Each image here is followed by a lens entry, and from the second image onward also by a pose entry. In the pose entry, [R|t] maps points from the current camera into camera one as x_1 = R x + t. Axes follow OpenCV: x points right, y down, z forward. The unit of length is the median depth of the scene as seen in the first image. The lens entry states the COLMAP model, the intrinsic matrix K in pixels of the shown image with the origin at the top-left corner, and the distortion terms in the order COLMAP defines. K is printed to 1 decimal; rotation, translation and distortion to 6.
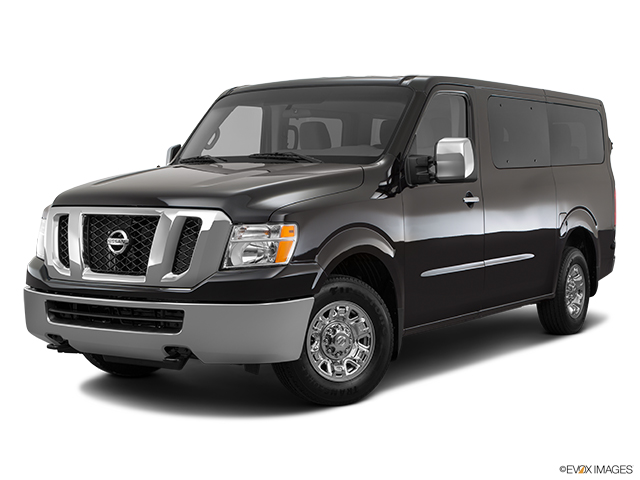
lens RADIAL K [[988.6, 0, 322.6], [0, 988.6, 245.4], [0, 0, 1]] dist [0.247563, 0.000000]
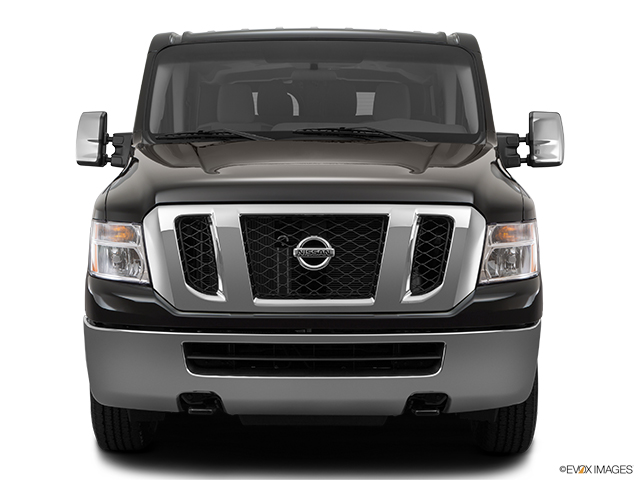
lens RADIAL K [[1191.1, 0, 323.2], [0, 1191.1, 242.5], [0, 0, 1]] dist [0.459636, 0.000000]
pose [[0.838287, -0.034035, 0.544165, -0.632972], [0.030297, 0.999415, 0.015837, -0.023159], [-0.544386, 0.003211, 0.838828, 0.272962]]
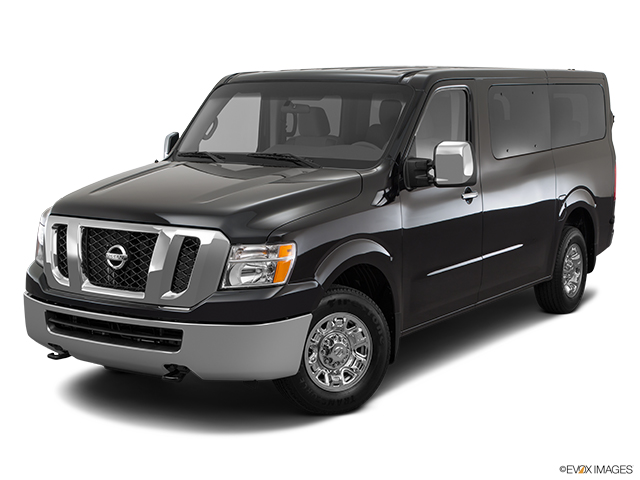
lens RADIAL K [[988.6, 0, 317.2], [0, 988.6, 240.9], [0, 0, 1]] dist [0.247563, 0.000000]
pose [[0.999985, 0.004163, -0.003599, 0.000035], [-0.003878, 0.997107, 0.075907, -0.092288], [0.003904, -0.075892, 0.997108, 0.002176]]
